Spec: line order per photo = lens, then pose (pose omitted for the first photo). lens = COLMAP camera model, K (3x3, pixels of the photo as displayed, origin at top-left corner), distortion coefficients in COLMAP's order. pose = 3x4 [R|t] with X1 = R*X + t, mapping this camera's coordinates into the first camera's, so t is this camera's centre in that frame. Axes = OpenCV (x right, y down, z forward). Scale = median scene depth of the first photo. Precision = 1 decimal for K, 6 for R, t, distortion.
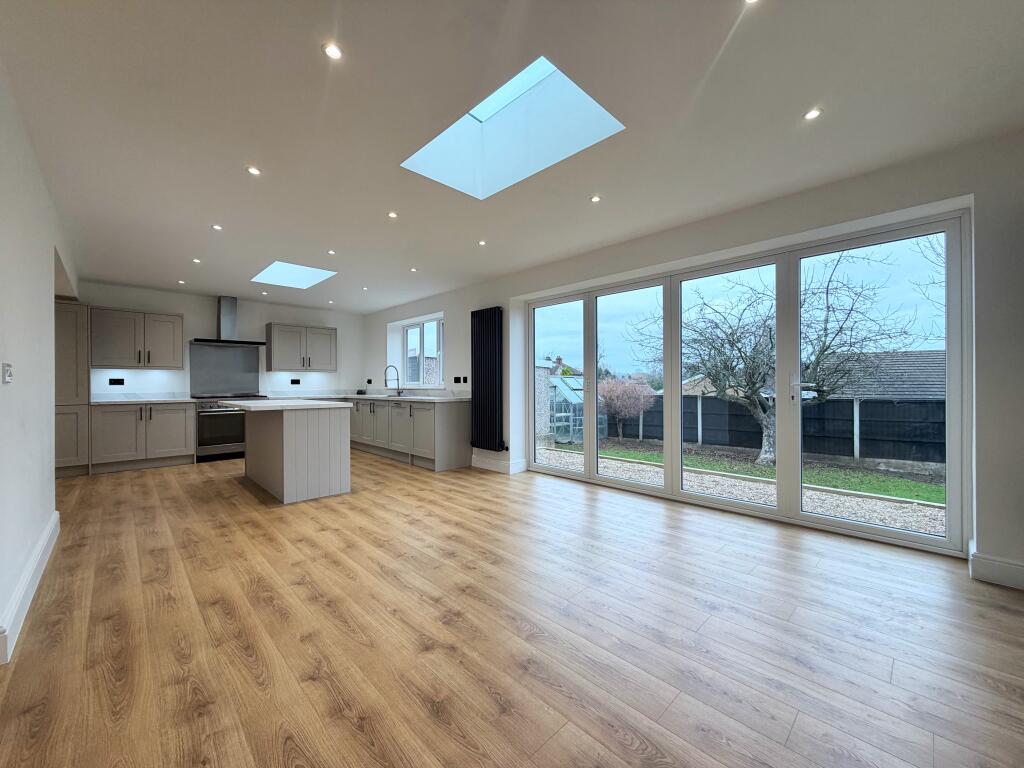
lens RADIAL K [[408.6, 0, 511.4], [0, 408.6, 382.3], [0, 0, 1]] dist [0.000081, -0.000082]
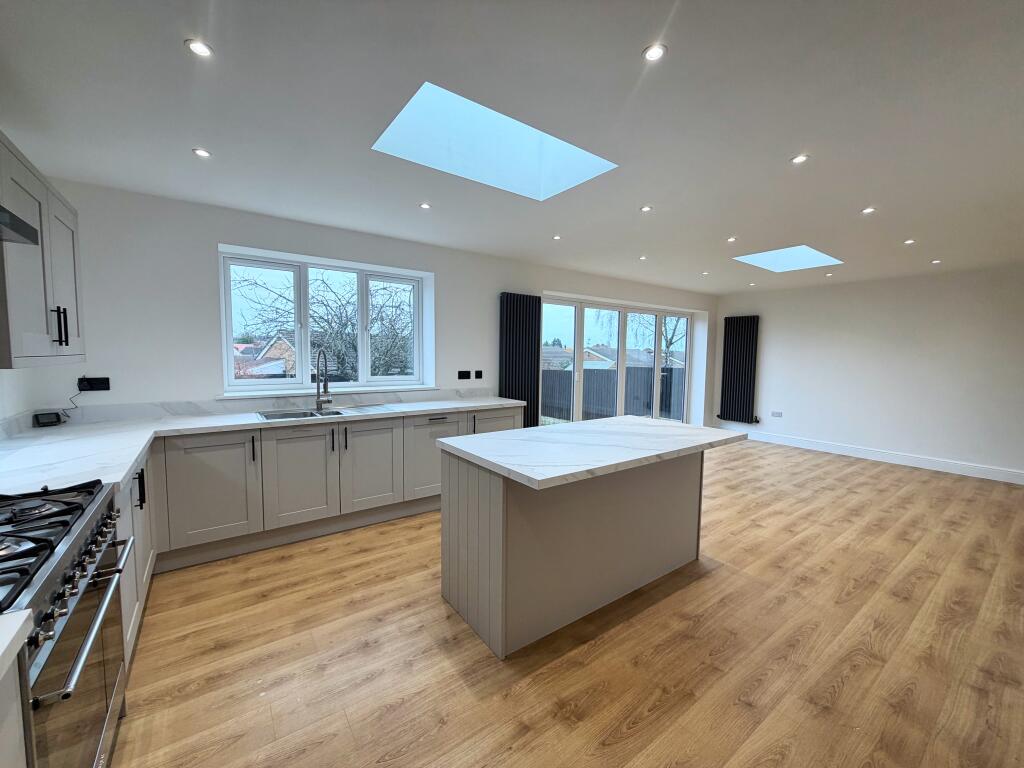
lens RADIAL K [[408.6, 0, 511.4], [0, 408.6, 382.3], [0, 0, 1]] dist [0.000081, -0.000082]
pose [[0.138287, -0.062279, 0.988432, -0.959059], [-0.015903, 0.997753, 0.065091, -0.047091], [-0.990265, -0.024720, 0.136986, 0.905779]]
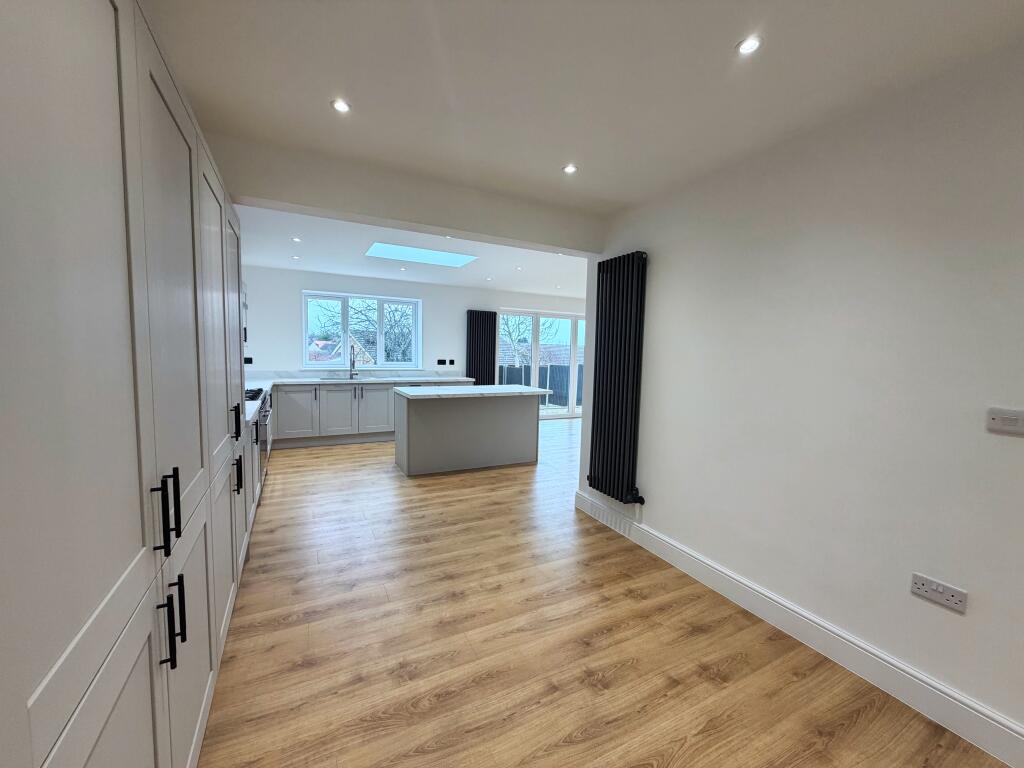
lens RADIAL K [[405.9, 0, 516.4], [0, 405.9, 386.4], [0, 0, 1]] dist [-0.020510, 0.000068]
pose [[0.275164, -0.072114, 0.958689, -1.351638], [-0.027016, 0.996209, 0.082691, -0.042851], [-0.961018, -0.048654, 0.272173, 0.518991]]
